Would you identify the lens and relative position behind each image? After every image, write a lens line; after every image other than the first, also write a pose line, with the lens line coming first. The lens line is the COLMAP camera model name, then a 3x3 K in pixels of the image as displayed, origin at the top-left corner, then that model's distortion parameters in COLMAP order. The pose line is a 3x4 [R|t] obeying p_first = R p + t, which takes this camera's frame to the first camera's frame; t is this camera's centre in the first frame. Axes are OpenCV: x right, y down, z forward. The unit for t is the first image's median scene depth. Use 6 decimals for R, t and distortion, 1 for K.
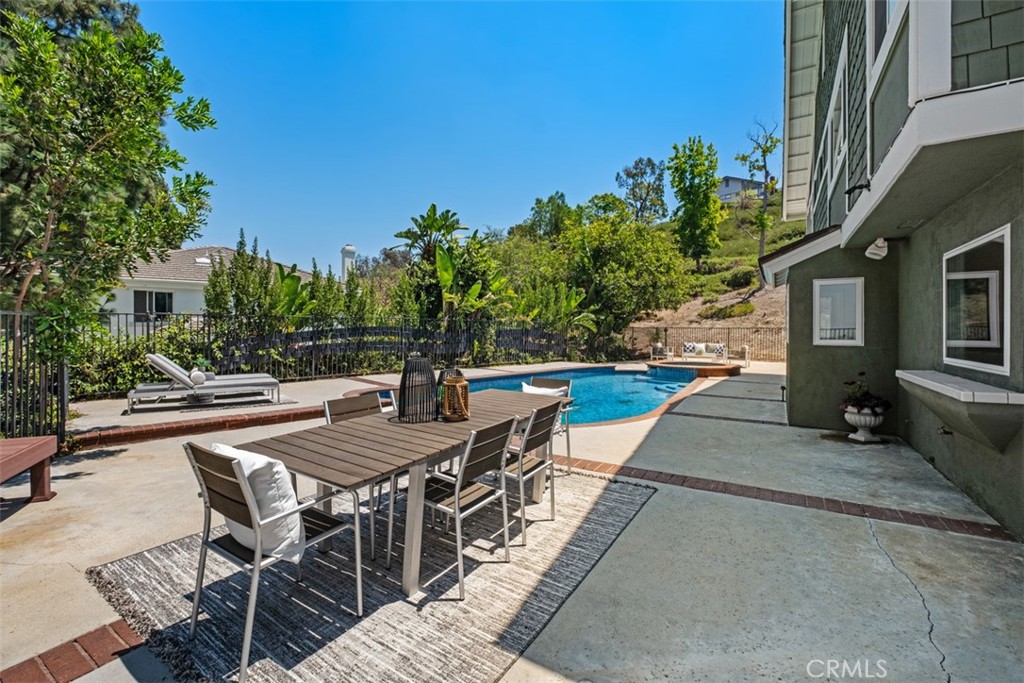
lens RADIAL K [[449.8, 0, 510.8], [0, 449.8, 333.3], [0, 0, 1]] dist [0.001973, -0.003287]
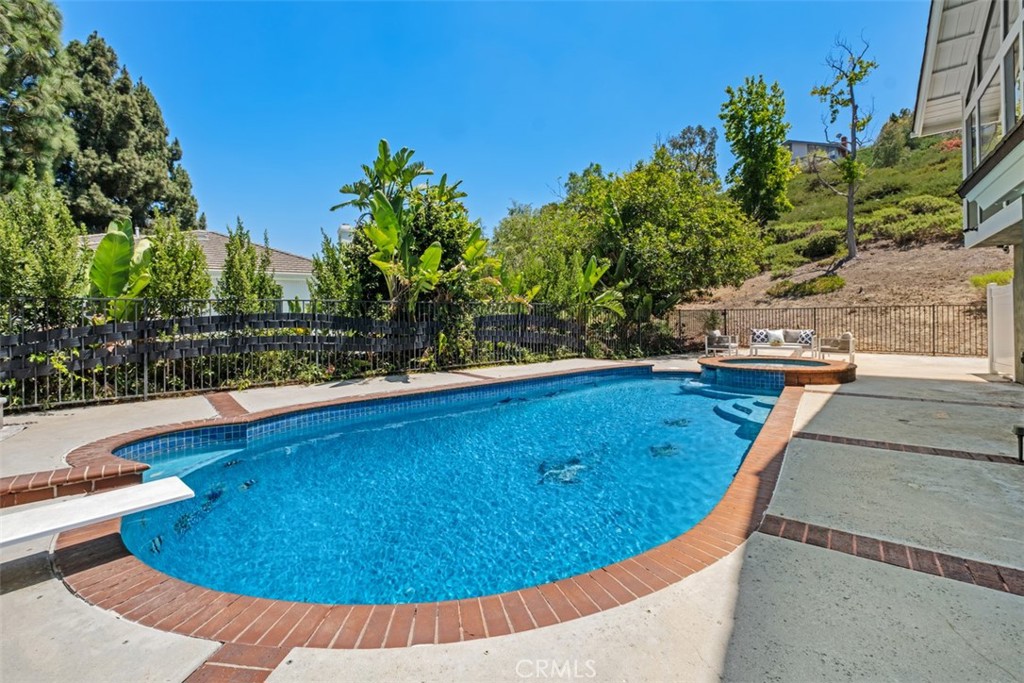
lens RADIAL K [[449.8, 0, 511.3], [0, 449.8, 319.0], [0, 0, 1]] dist [0.001973, -0.003287]
pose [[0.994411, -0.020499, -0.103573, 0.075244], [0.019591, 0.999760, -0.009782, 0.003874], [0.103749, 0.007698, 0.994574, 0.242434]]
